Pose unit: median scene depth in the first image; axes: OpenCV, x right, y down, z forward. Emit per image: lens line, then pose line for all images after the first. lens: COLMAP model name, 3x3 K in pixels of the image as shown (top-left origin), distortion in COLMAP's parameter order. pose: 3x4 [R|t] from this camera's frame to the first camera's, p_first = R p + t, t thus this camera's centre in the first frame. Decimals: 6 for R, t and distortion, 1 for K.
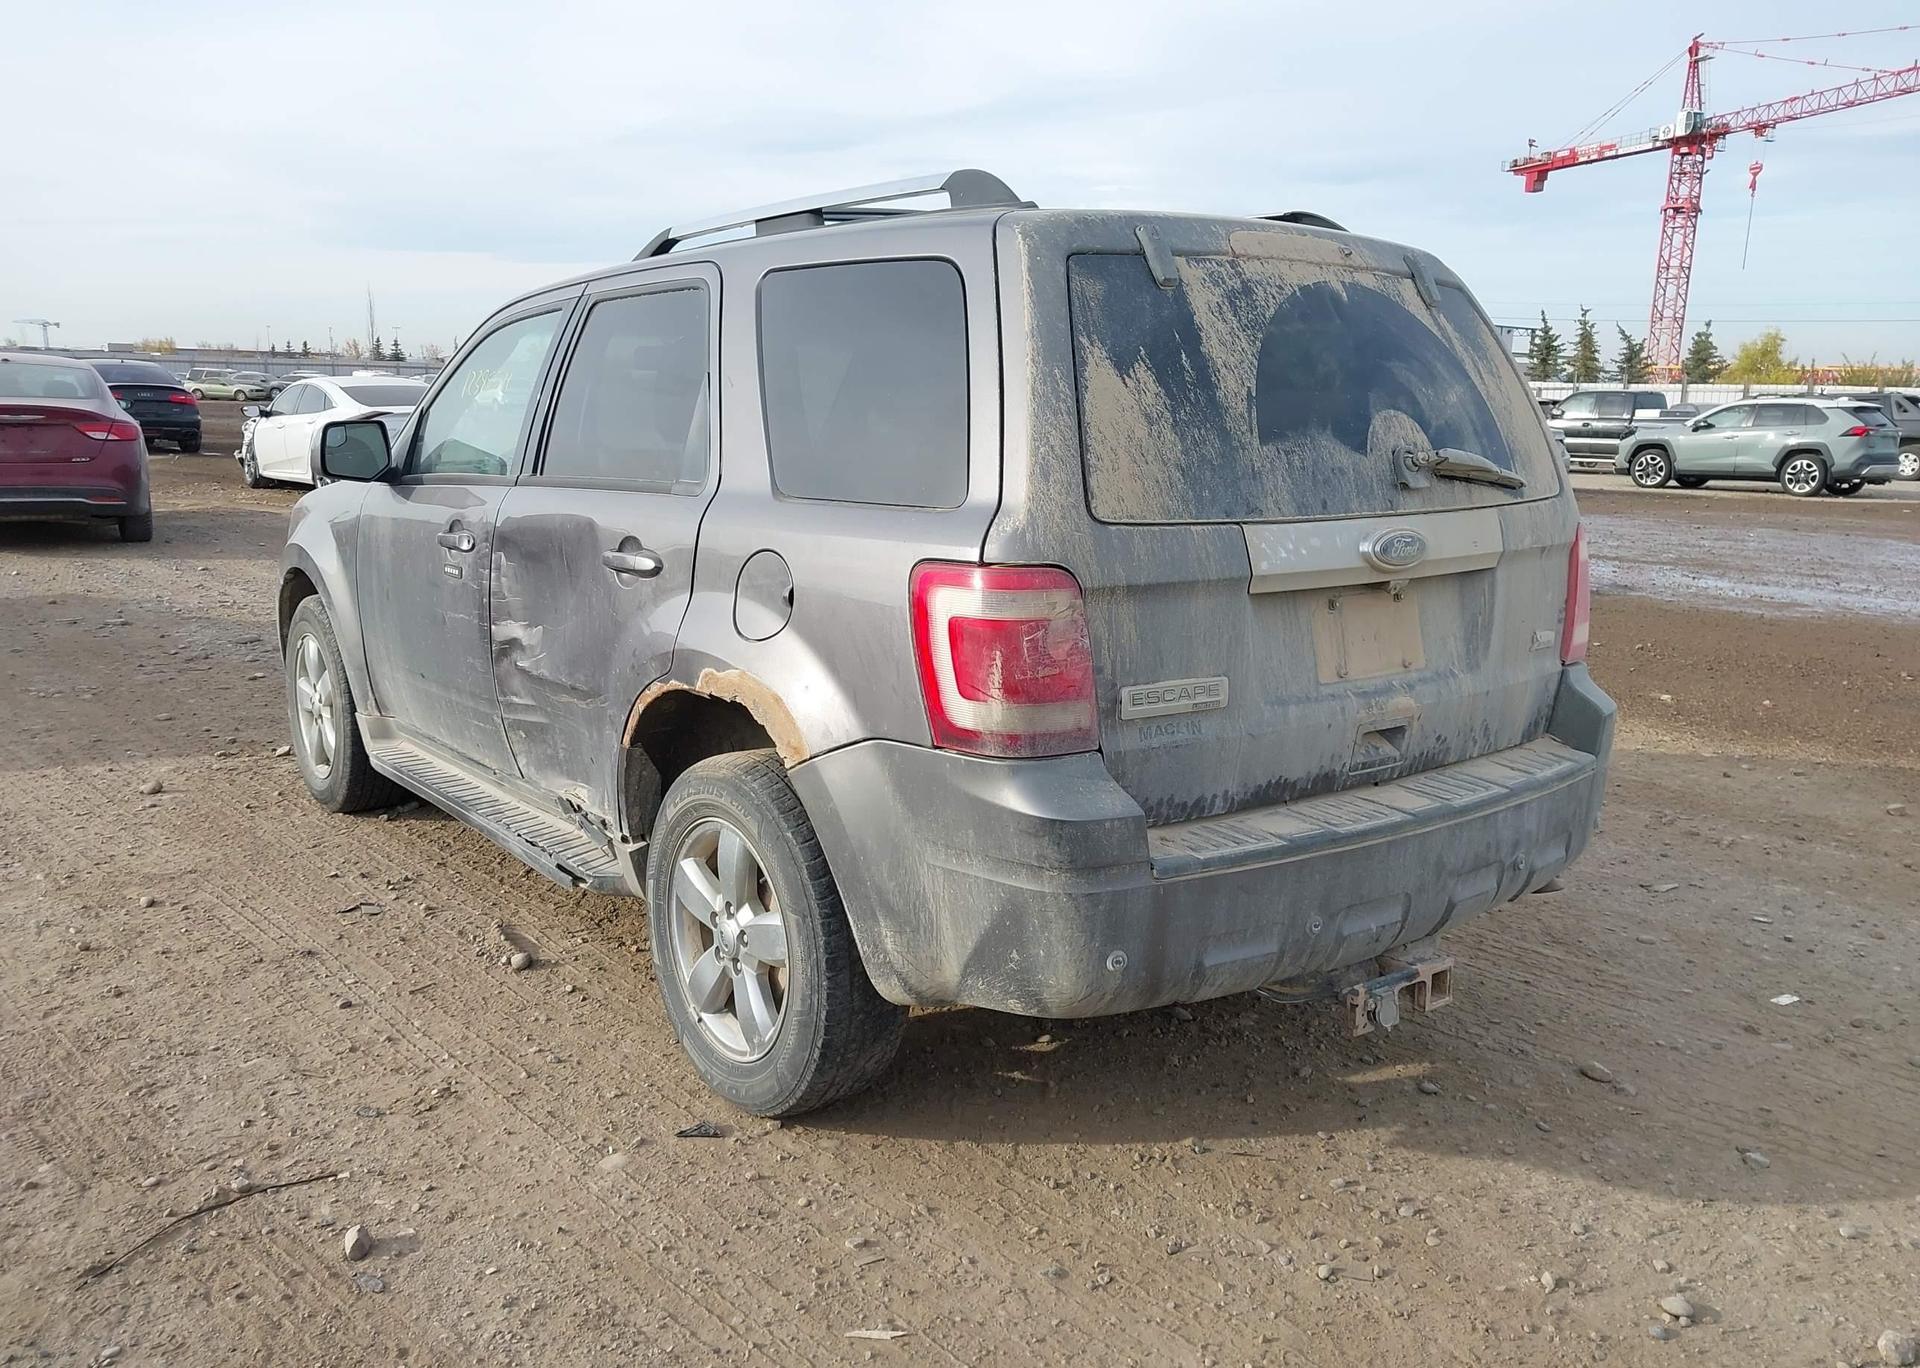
lens RADIAL K [[1496.2, 0, 966.4], [0, 1496.2, 754.7], [0, 0, 1]] dist [0.049602, -0.083911]
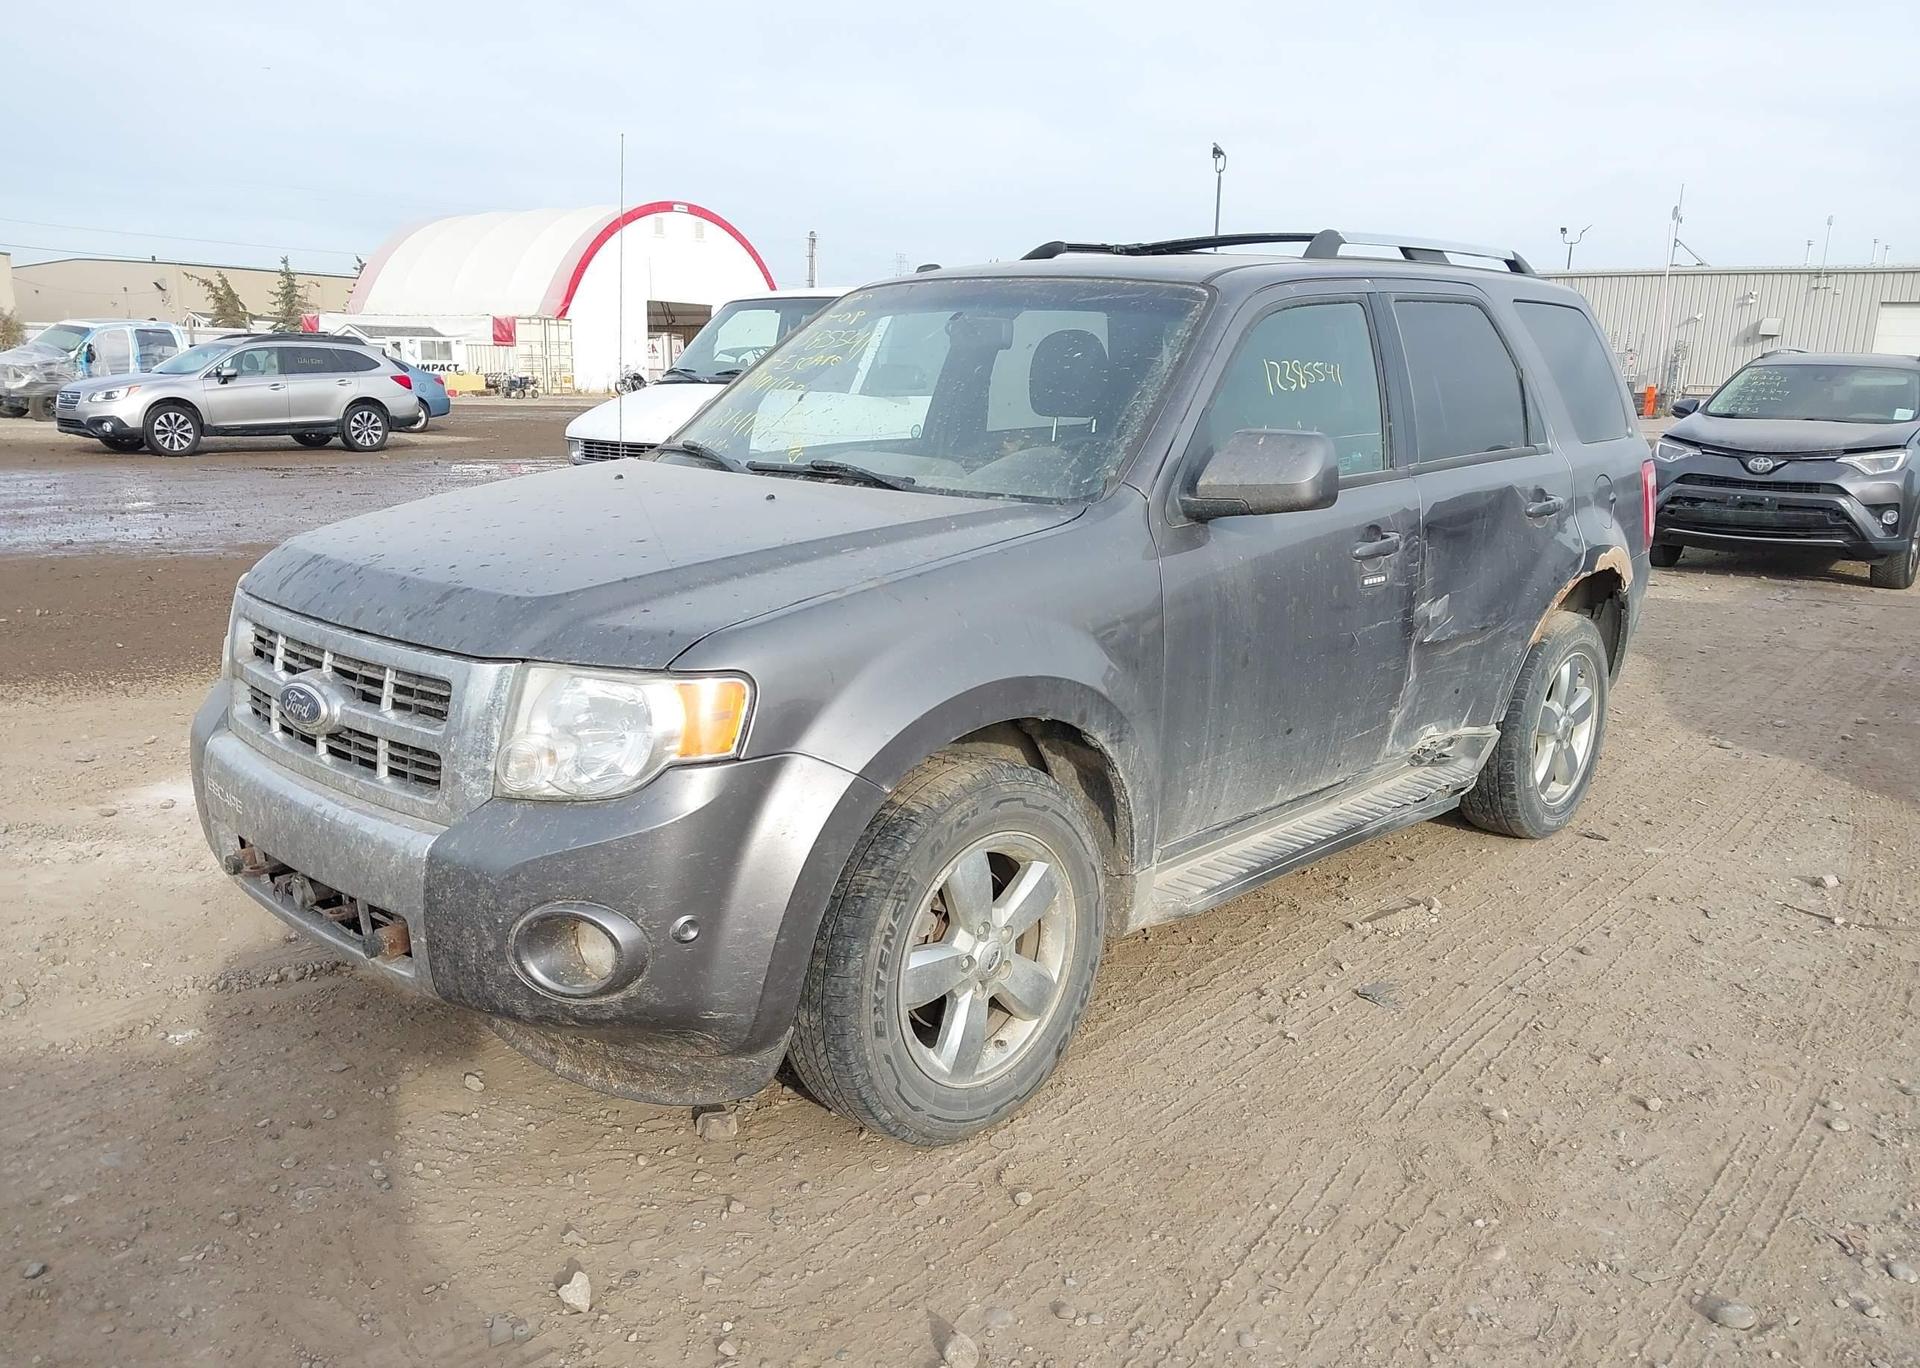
lens RADIAL K [[1496.2, 0, 966.4], [0, 1496.2, 754.7], [0, 0, 1]] dist [0.049602, -0.083911]
pose [[-0.154821, -0.269229, 0.950550, -0.067443], [0.205189, 0.932408, 0.297511, -0.019369], [-0.966399, 0.241103, -0.089114, 0.074925]]
